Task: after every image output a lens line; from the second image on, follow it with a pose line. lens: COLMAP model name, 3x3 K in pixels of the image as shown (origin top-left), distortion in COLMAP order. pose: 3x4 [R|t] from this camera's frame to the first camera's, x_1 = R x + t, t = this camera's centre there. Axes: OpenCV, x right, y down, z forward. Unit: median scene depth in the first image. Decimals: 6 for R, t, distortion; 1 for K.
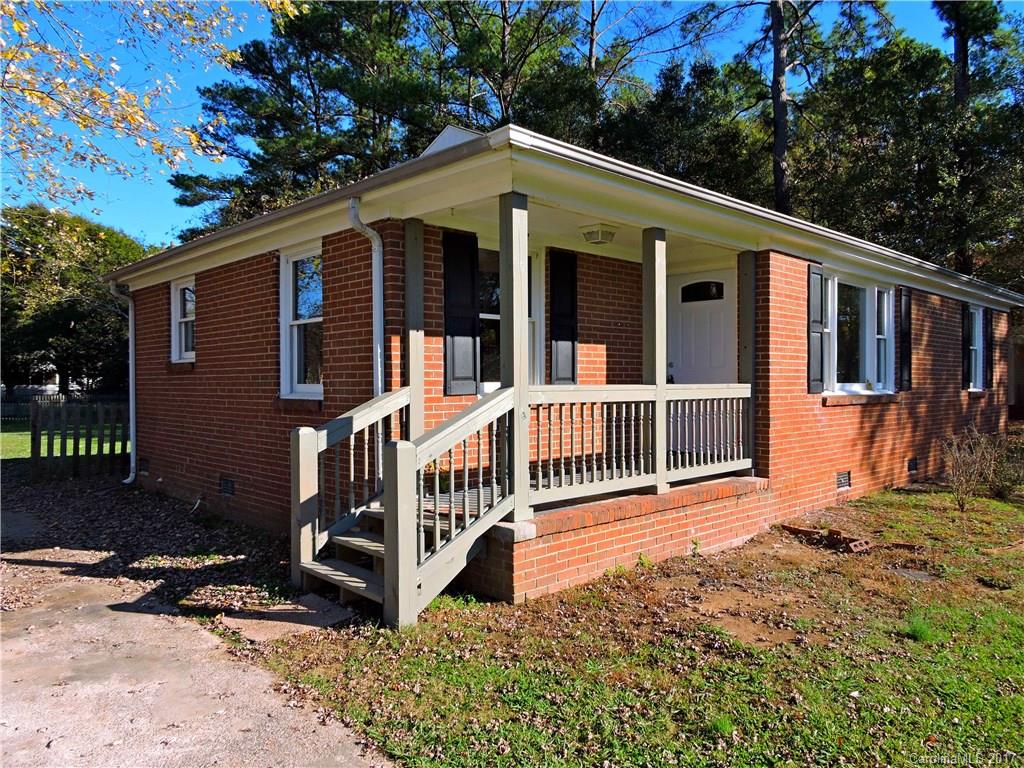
lens RADIAL K [[732.0, 0, 514.7], [0, 732.0, 383.8], [0, 0, 1]] dist [0.007950, -0.013520]
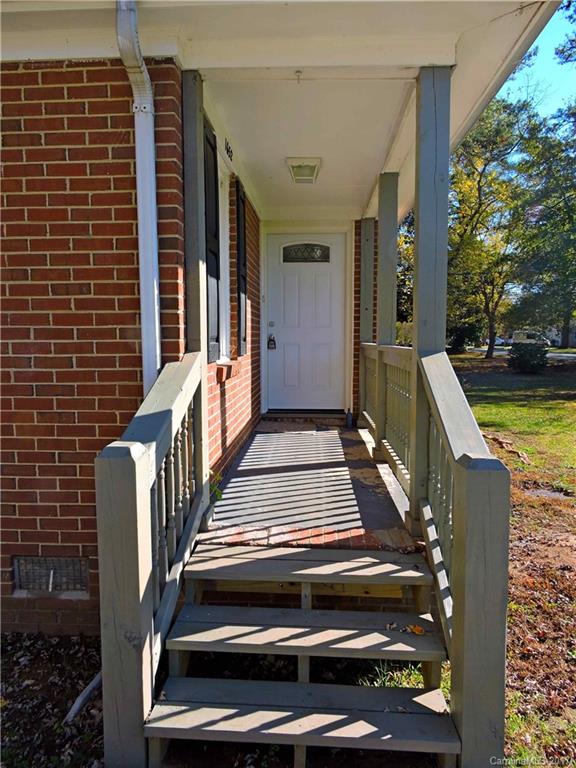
lens RADIAL K [[549.0, 0, 287.6], [0, 549.0, 378.6], [0, 0, 1]] dist [0.007950, -0.013520]
pose [[0.727774, -0.051374, 0.683890, -0.329290], [0.005220, 0.997576, 0.069383, -0.004480], [-0.685797, -0.046925, 0.726278, 0.490255]]
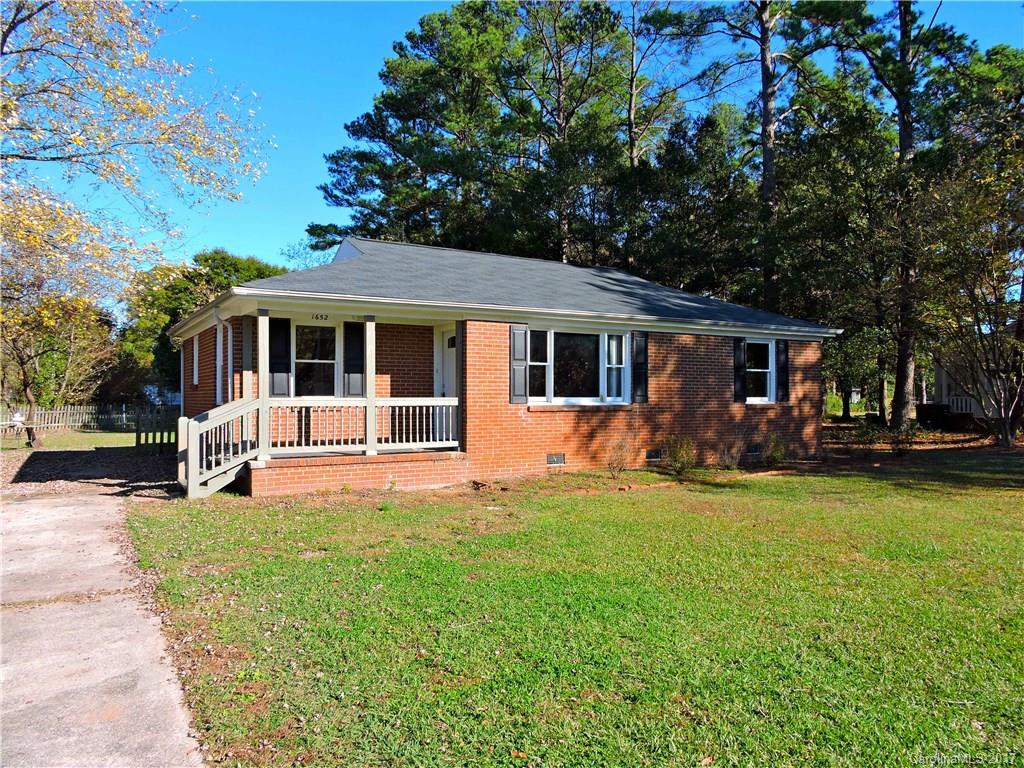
lens RADIAL K [[732.0, 0, 512.0], [0, 732.0, 386.2], [0, 0, 1]] dist [0.007950, -0.013520]
pose [[0.973678, 0.000265, -0.227927, 0.837551], [-0.003578, 0.999894, -0.014121, -0.003257], [0.227899, 0.014565, 0.973576, -0.644842]]
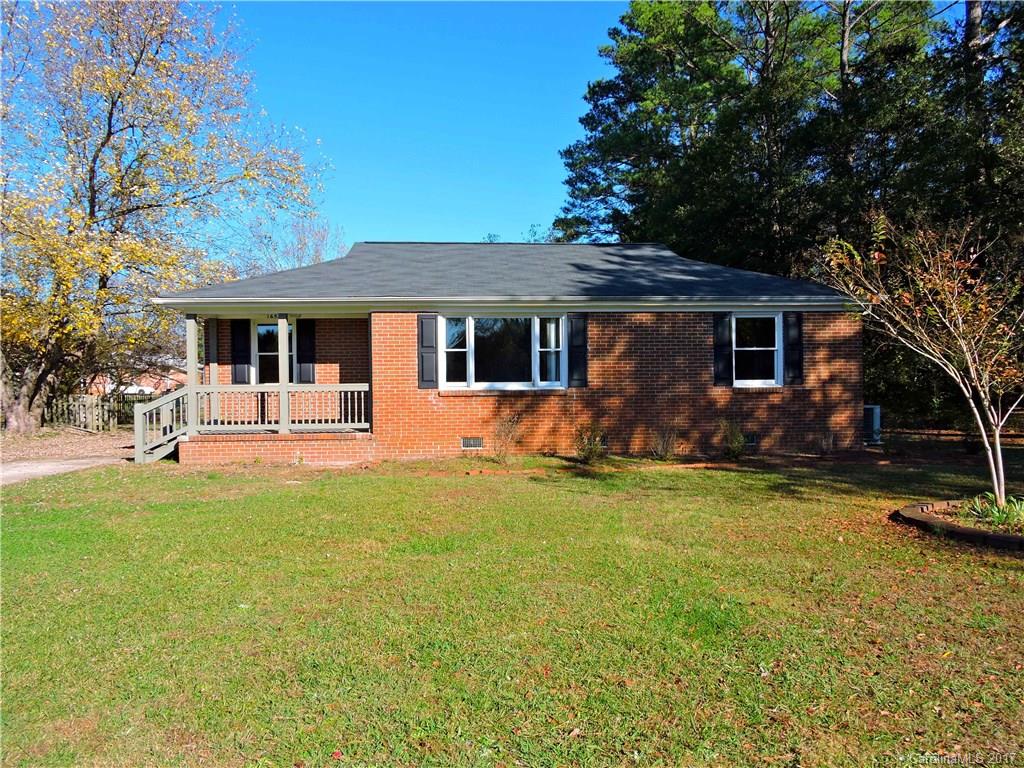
lens RADIAL K [[732.0, 0, 516.1], [0, 732.0, 386.9], [0, 0, 1]] dist [0.007950, -0.013520]
pose [[0.766054, -0.000592, -0.642776, 1.823349], [0.006518, 0.999955, 0.006847, -0.001951], [0.642744, -0.009435, 0.766023, -0.199910]]
